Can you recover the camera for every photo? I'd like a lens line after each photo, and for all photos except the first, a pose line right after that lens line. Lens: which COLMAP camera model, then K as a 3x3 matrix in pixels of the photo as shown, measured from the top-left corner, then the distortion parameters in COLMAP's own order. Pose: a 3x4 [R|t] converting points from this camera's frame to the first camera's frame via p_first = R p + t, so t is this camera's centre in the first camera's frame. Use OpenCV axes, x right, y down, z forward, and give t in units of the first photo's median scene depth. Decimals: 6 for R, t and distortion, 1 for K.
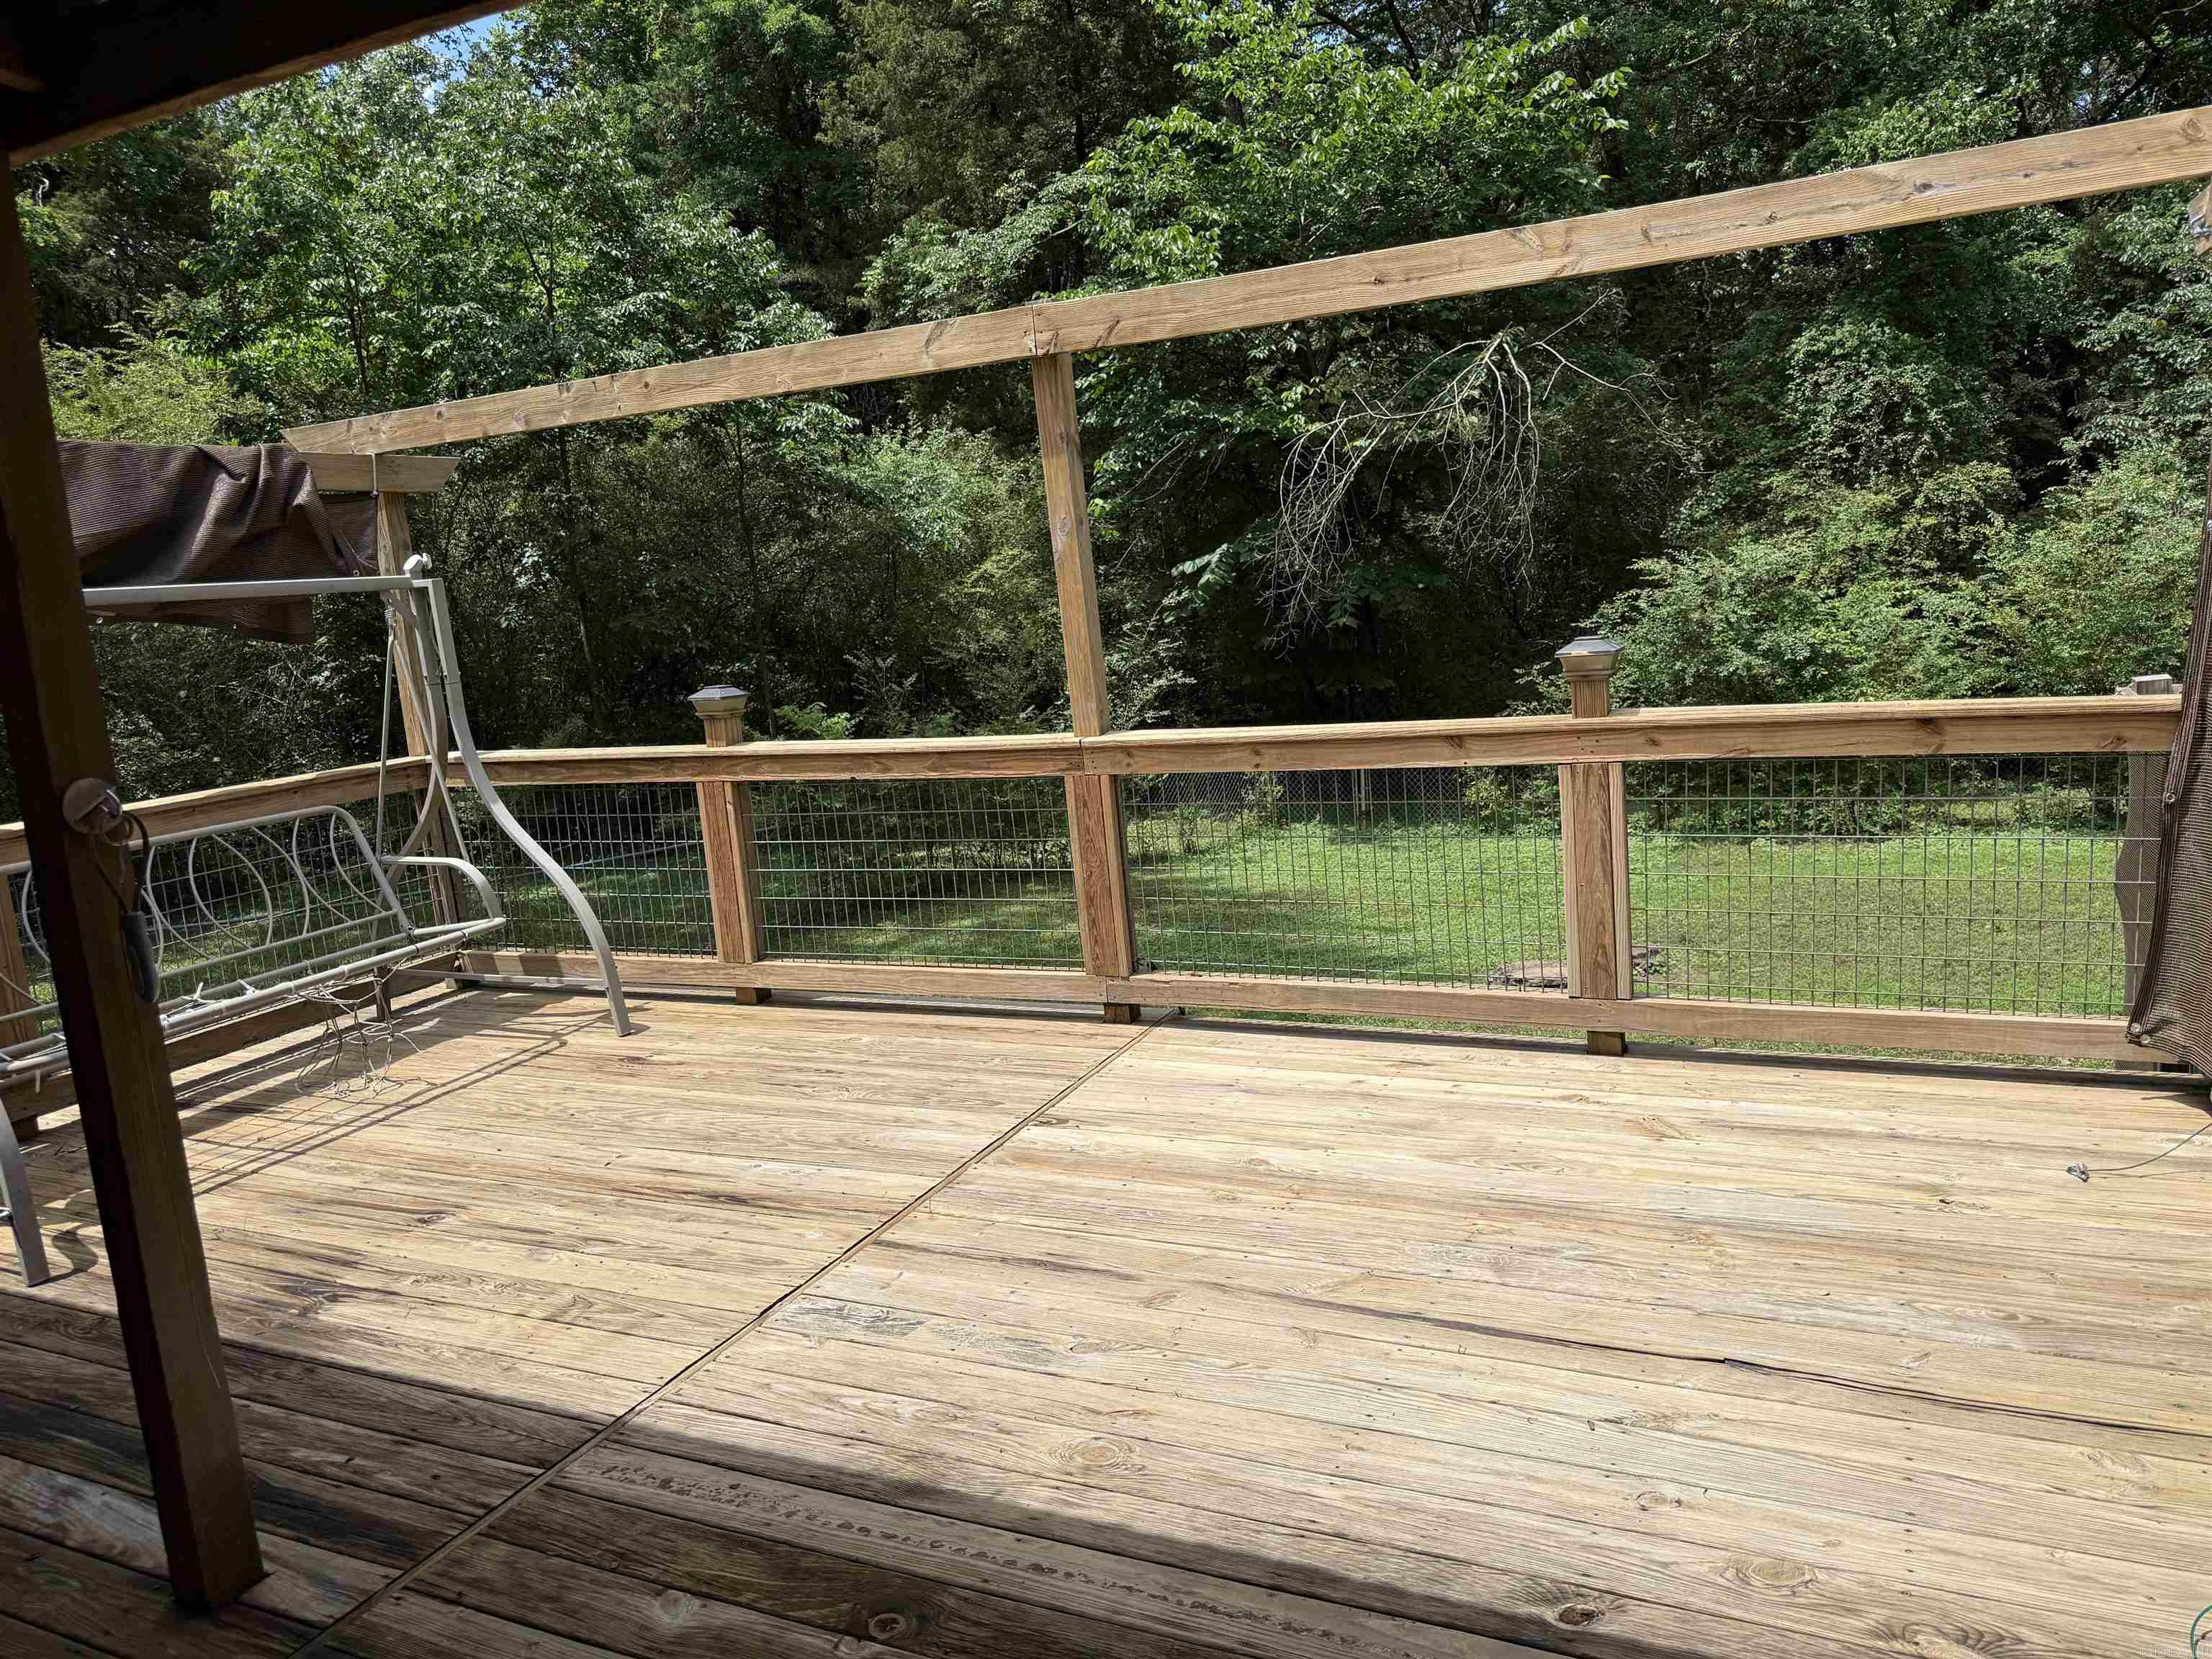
lens RADIAL K [[1562.1, 0, 1122.6], [0, 1562.1, 830.6], [0, 0, 1]] dist [0.036212, -0.052103]
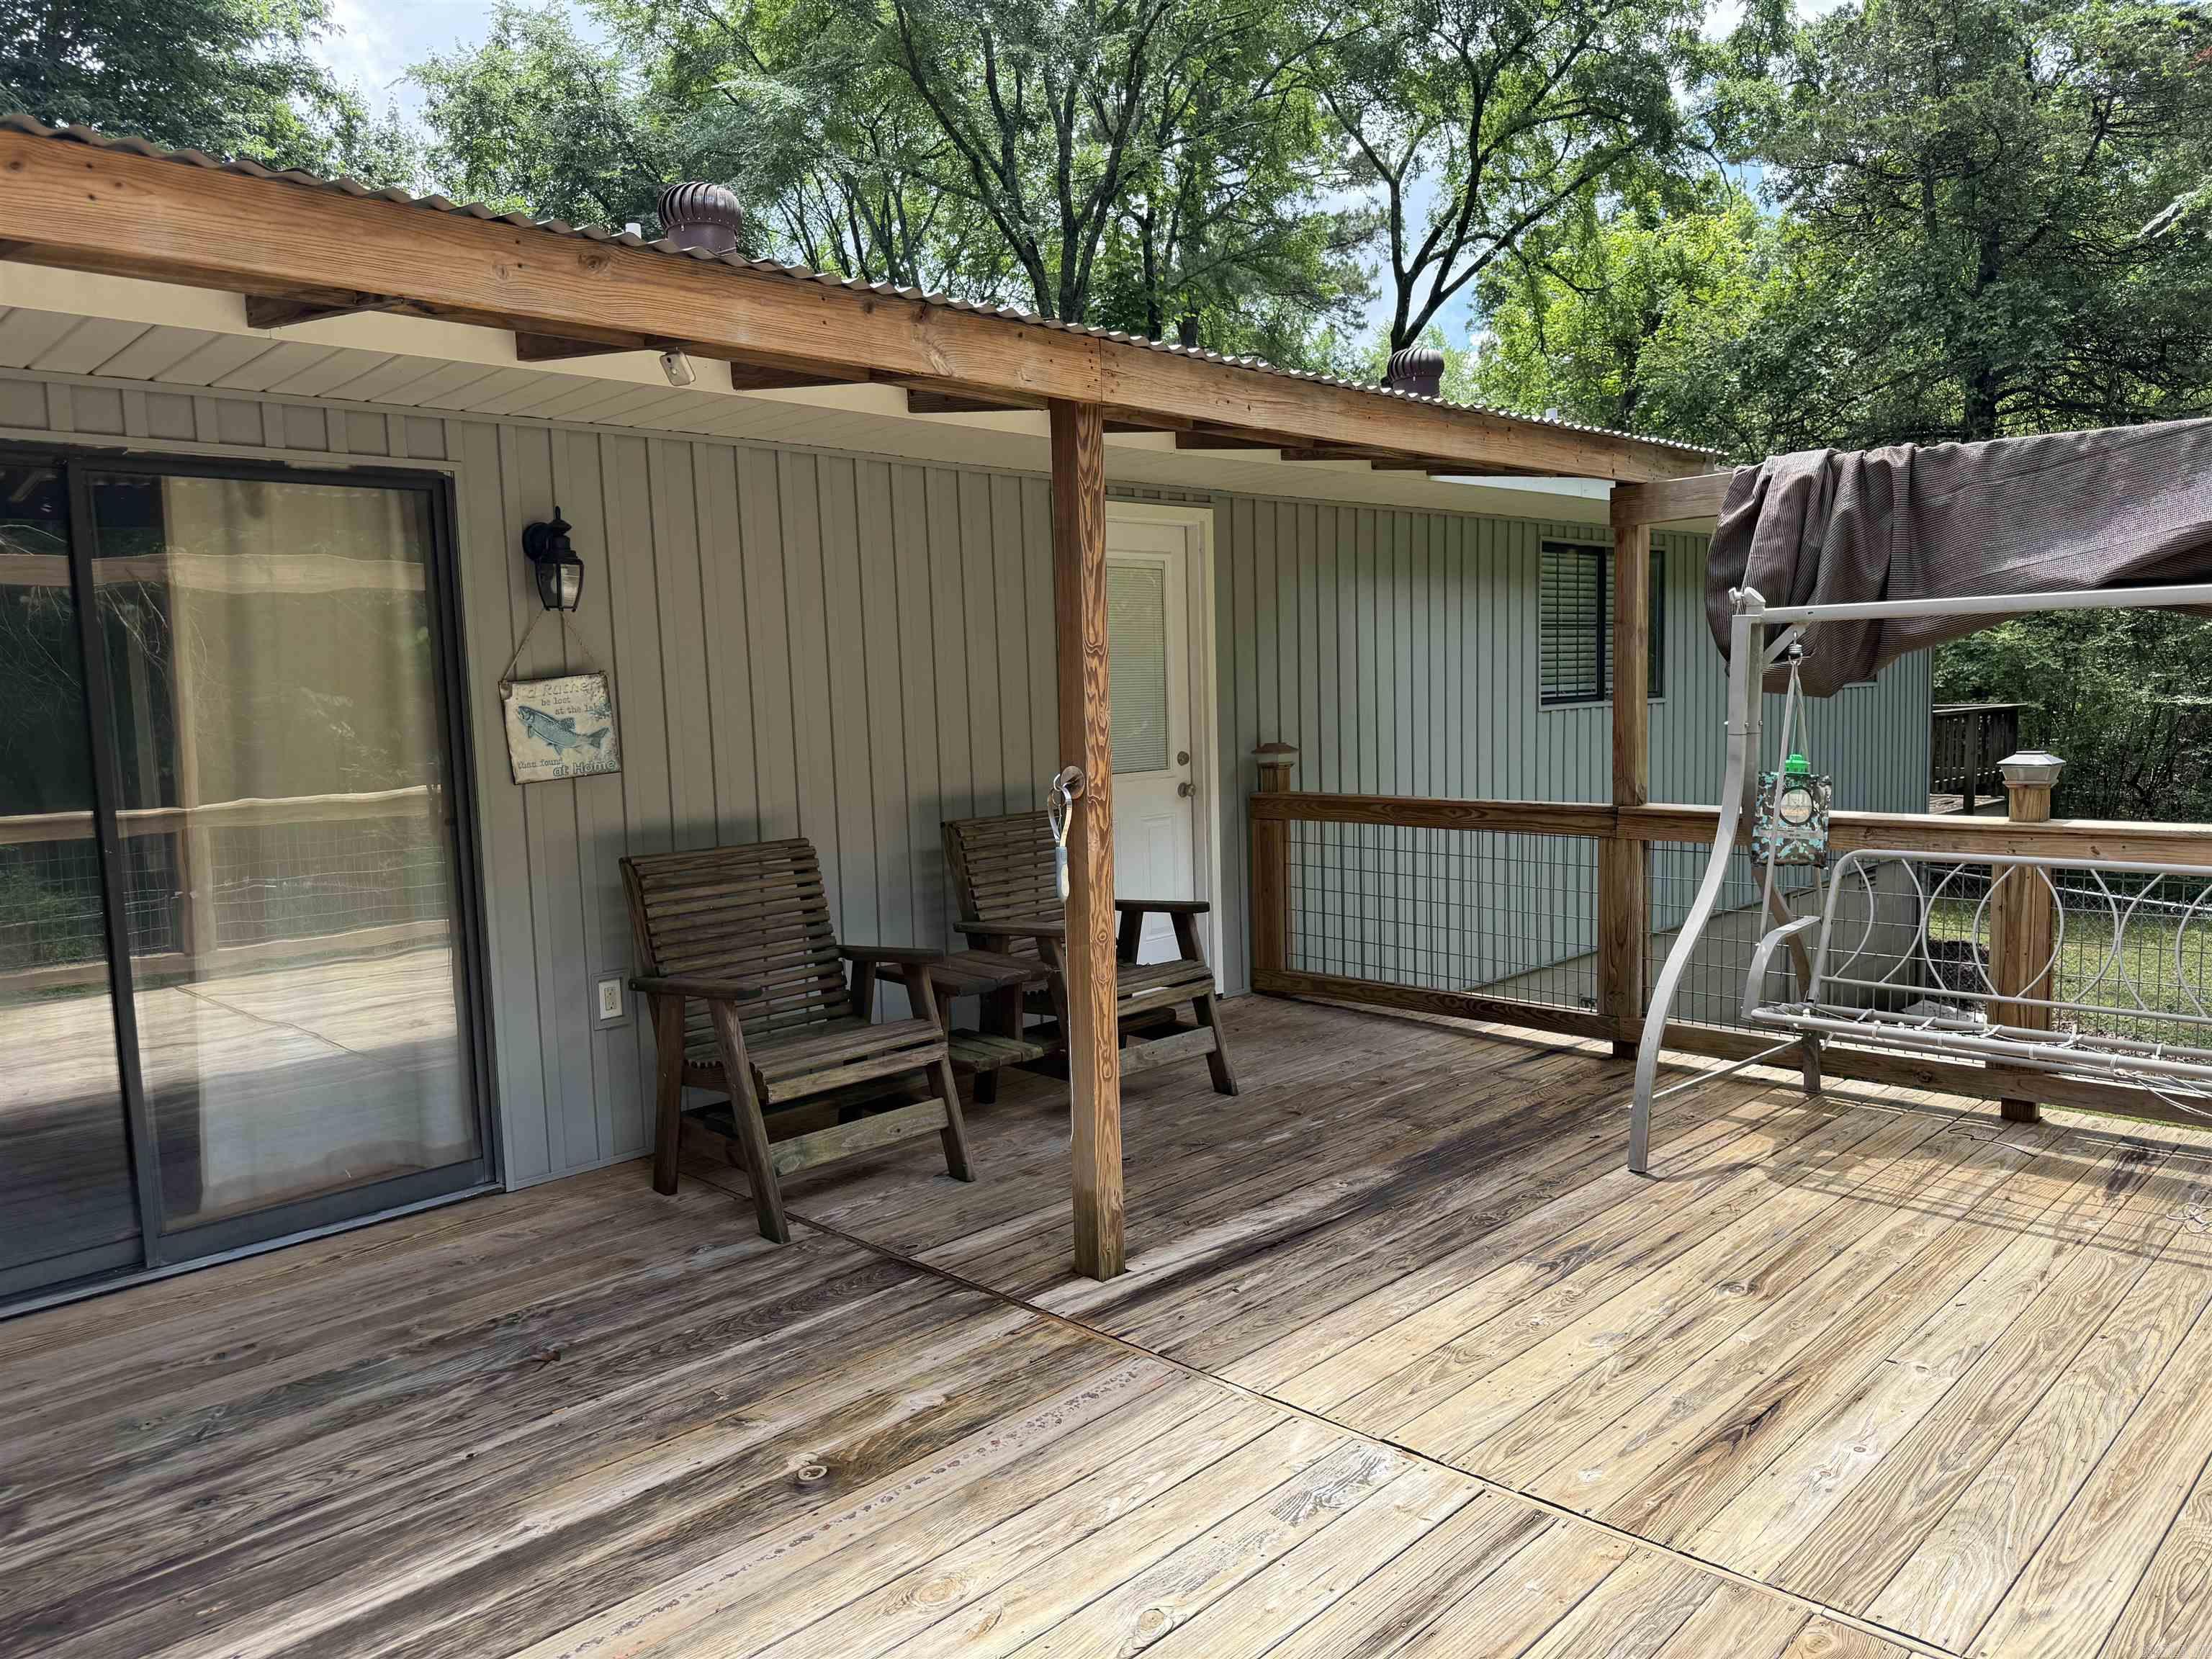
lens RADIAL K [[1562.1, 0, 1121.1], [0, 1562.1, 834.2], [0, 0, 1]] dist [0.036212, -0.052103]
pose [[-0.314334, 0.185069, -0.931098, 0.551963], [-0.100525, 0.968809, 0.226502, -0.212883], [0.943975, 0.164796, -0.285925, 0.927536]]
